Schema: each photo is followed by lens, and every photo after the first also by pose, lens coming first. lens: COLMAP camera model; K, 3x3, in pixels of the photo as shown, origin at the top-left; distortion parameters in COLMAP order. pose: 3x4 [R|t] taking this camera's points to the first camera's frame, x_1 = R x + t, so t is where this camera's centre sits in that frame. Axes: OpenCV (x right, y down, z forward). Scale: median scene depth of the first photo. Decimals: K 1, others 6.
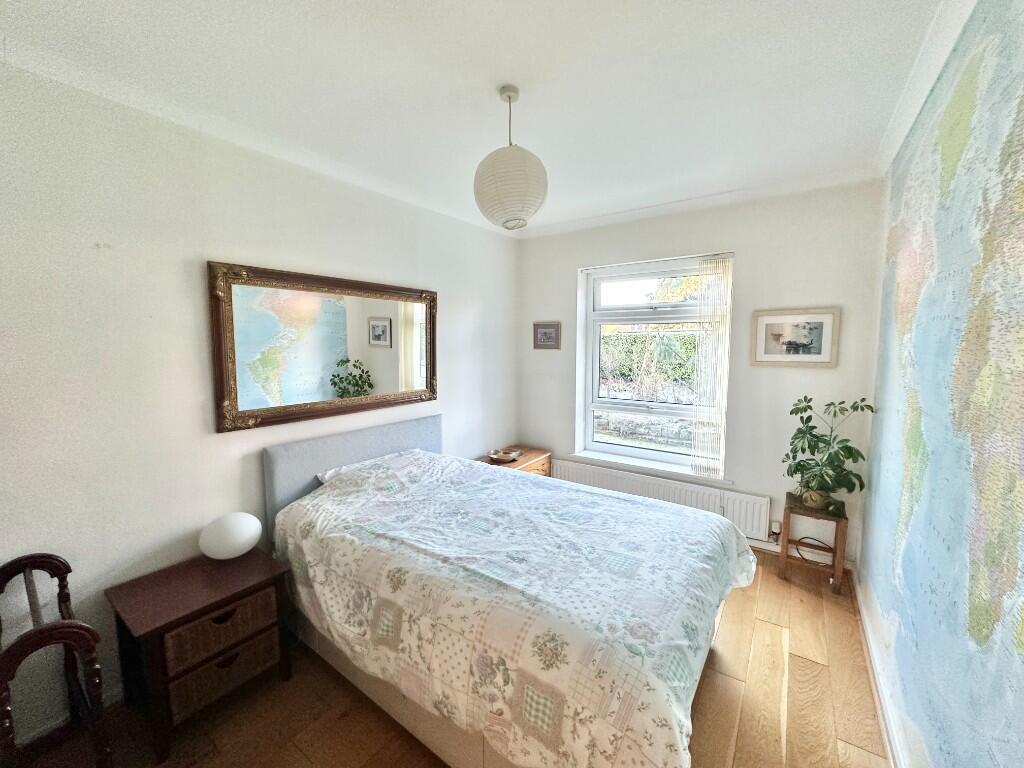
lens RADIAL K [[406.3, 0, 512.7], [0, 406.3, 383.4], [0, 0, 1]] dist [-0.004185, 0.000134]
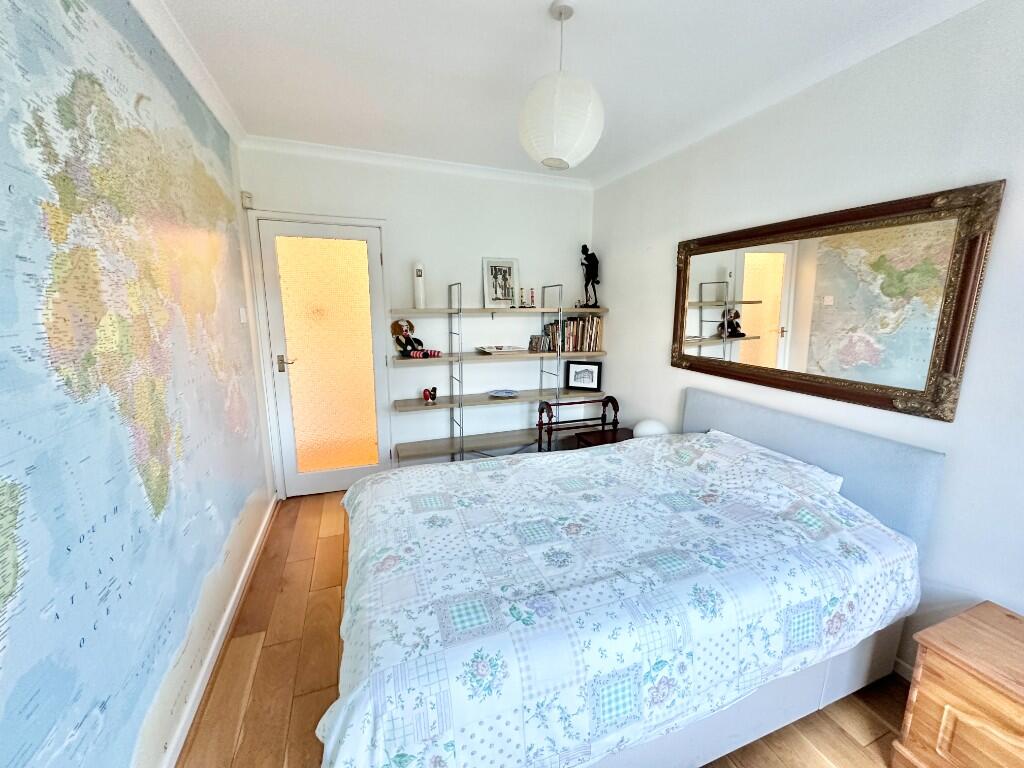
lens RADIAL K [[406.3, 0, 512.7], [0, 406.3, 383.4], [0, 0, 1]] dist [-0.004185, 0.000134]
pose [[-0.561986, 0.156209, -0.812263, 0.754083], [-0.086520, 0.965517, 0.245543, -0.121090], [0.822609, 0.208268, -0.529092, 1.310782]]
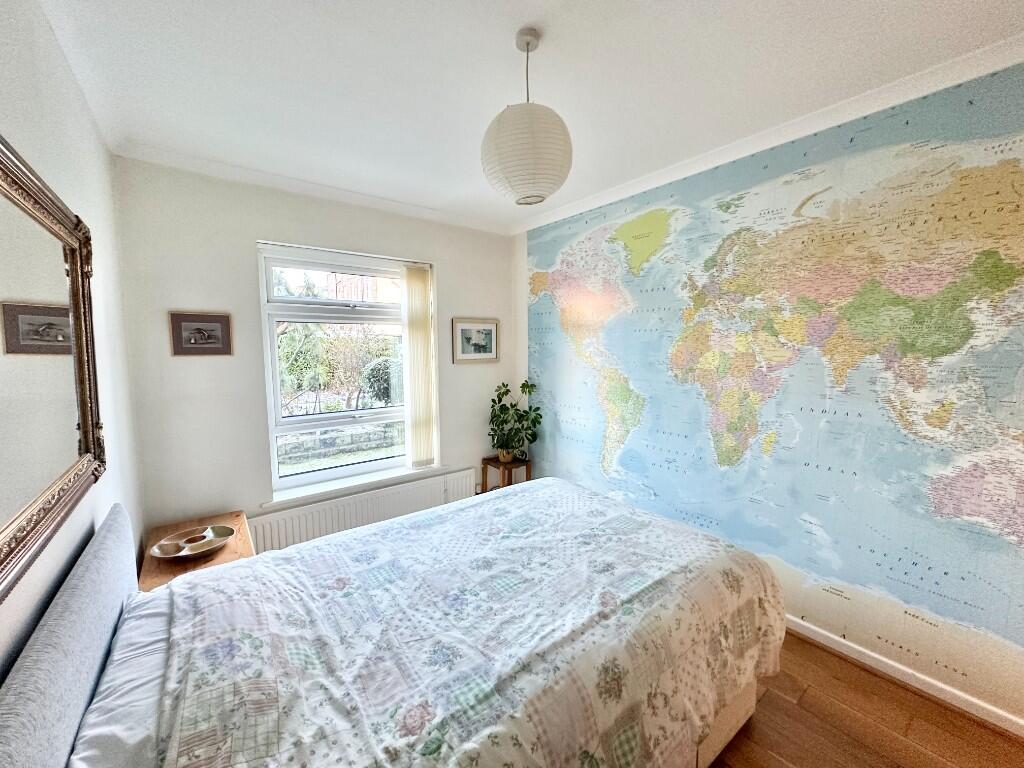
lens RADIAL K [[406.3, 0, 512.7], [0, 406.3, 383.4], [0, 0, 1]] dist [-0.004185, 0.000134]
pose [[0.294077, -0.089001, 0.951629, -0.735221], [0.100648, 0.993003, 0.061768, -0.062923], [-0.950468, 0.077614, 0.300977, 0.710168]]
